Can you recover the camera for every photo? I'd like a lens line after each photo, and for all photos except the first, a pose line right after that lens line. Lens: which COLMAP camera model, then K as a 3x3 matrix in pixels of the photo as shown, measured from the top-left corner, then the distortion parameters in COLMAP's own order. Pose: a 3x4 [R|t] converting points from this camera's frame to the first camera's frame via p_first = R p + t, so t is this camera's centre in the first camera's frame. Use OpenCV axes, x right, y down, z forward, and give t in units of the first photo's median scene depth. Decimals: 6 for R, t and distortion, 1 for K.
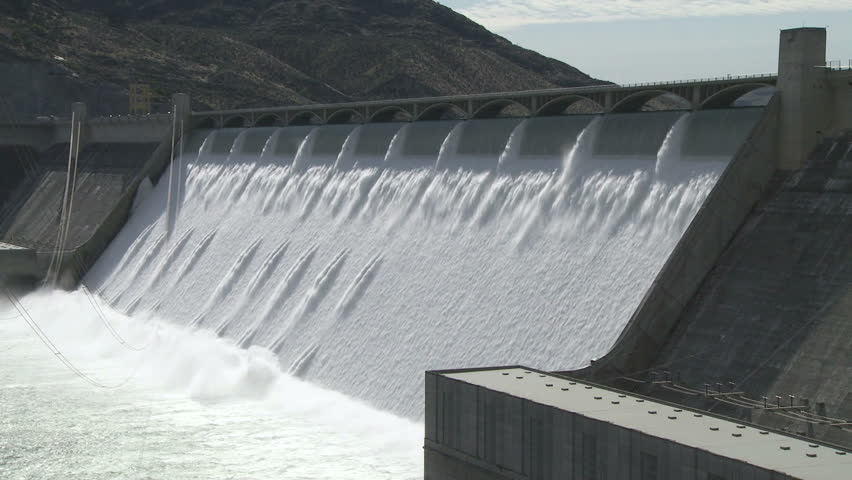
lens RADIAL K [[2455.1, 0, 426.0], [0, 2455.1, 240.0], [0, 0, 1]] dist [0.676924, 1.905609]
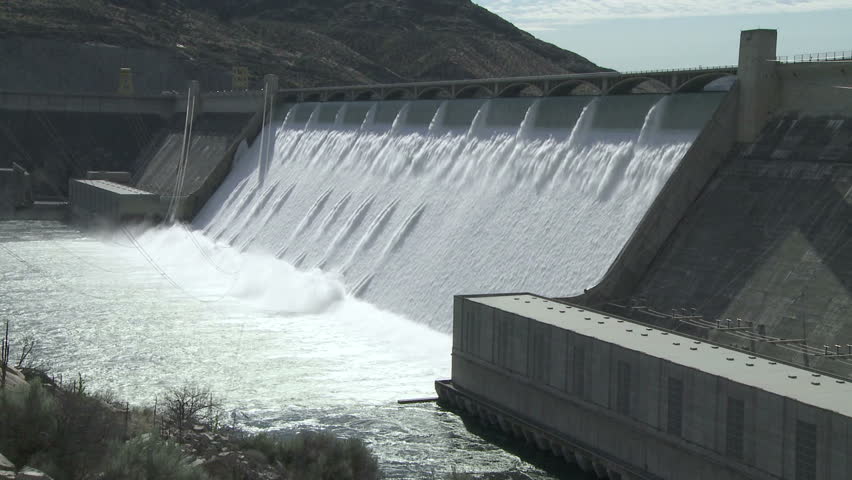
lens RADIAL K [[2455.1, 0, 426.0], [0, 2455.1, 240.0], [0, 0, 1]] dist [0.676924, 1.905609]
pose [[0.996611, 0.019921, -0.079809, 0.084164], [-0.019031, 0.999748, 0.011901, 0.009506], [0.080026, -0.010342, 0.996739, -0.264083]]
